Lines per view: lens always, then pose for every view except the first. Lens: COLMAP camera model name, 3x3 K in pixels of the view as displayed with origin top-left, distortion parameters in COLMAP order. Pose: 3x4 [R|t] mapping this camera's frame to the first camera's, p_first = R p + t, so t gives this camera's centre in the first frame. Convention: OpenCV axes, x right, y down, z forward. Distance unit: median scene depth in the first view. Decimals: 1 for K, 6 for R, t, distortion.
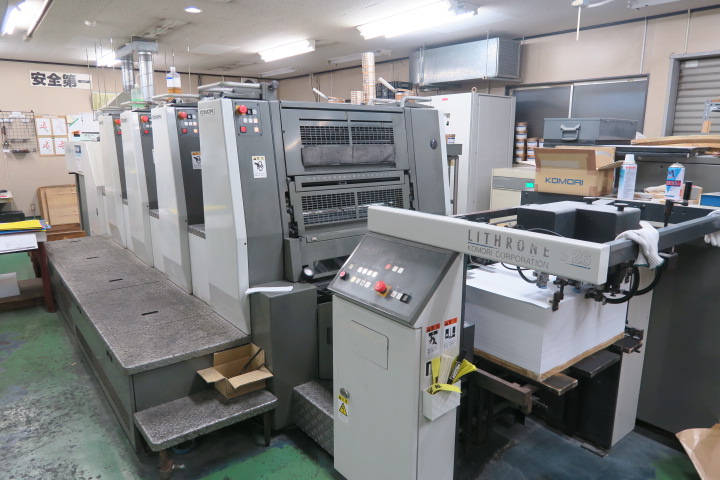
lens RADIAL K [[493.3, 0, 360.0], [0, 493.3, 240.0], [0, 0, 1]] dist [-0.008029, -0.002194]
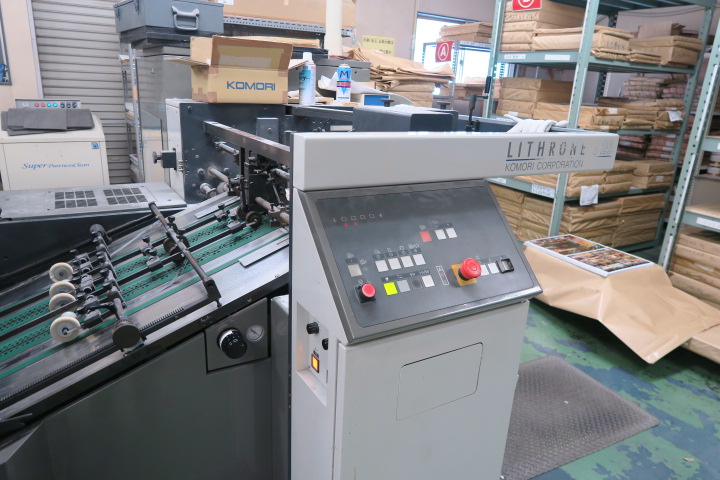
lens RADIAL K [[493.3, 0, 360.0], [0, 493.3, 240.0], [0, 0, 1]] dist [-0.008029, -0.002194]
pose [[0.138850, -0.298458, 0.944269, -0.458569], [0.155252, 0.948275, 0.276895, -0.102395], [-0.978068, 0.108152, 0.178004, 0.949972]]
